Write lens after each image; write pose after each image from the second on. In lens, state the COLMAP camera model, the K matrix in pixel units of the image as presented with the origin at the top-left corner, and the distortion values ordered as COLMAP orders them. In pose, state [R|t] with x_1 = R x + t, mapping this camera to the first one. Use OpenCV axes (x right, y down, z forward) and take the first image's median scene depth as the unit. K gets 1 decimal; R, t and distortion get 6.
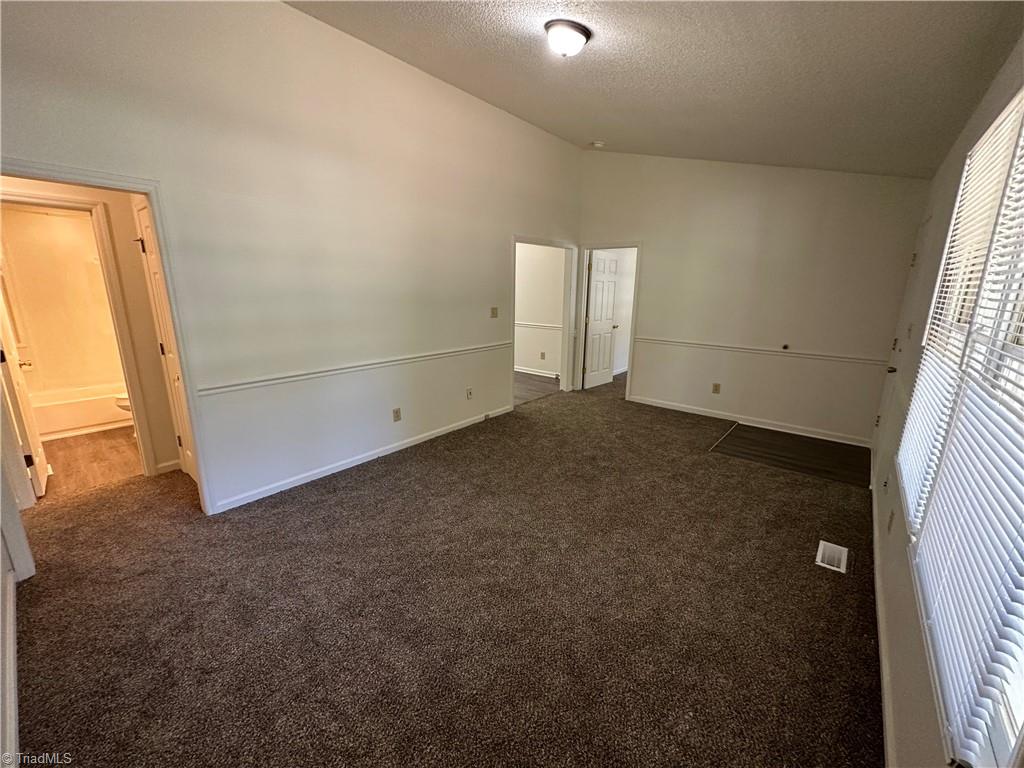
lens RADIAL K [[409.2, 0, 511.9], [0, 409.2, 382.8], [0, 0, 1]] dist [-0.001042, -0.000168]
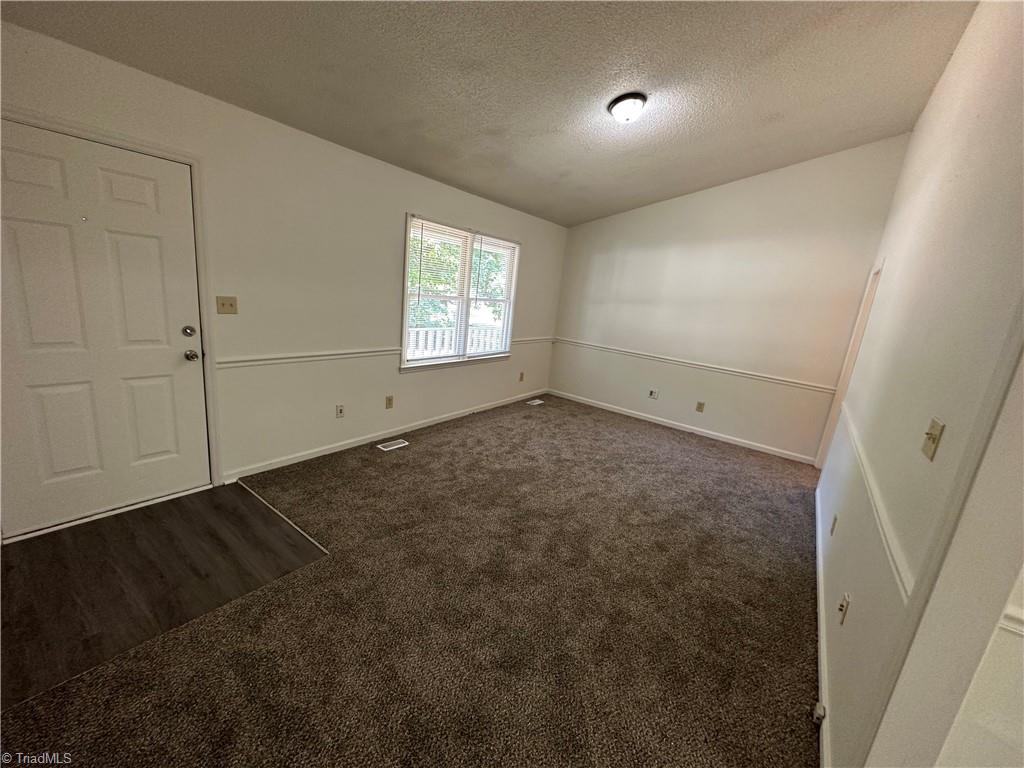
lens RADIAL K [[409.2, 0, 511.9], [0, 409.2, 382.8], [0, 0, 1]] dist [-0.001042, -0.000168]
pose [[-0.991003, -0.100035, -0.088917, 0.313197], [-0.129213, 0.888263, 0.440786, -0.348364], [0.034887, 0.448309, -0.893197, 1.483421]]
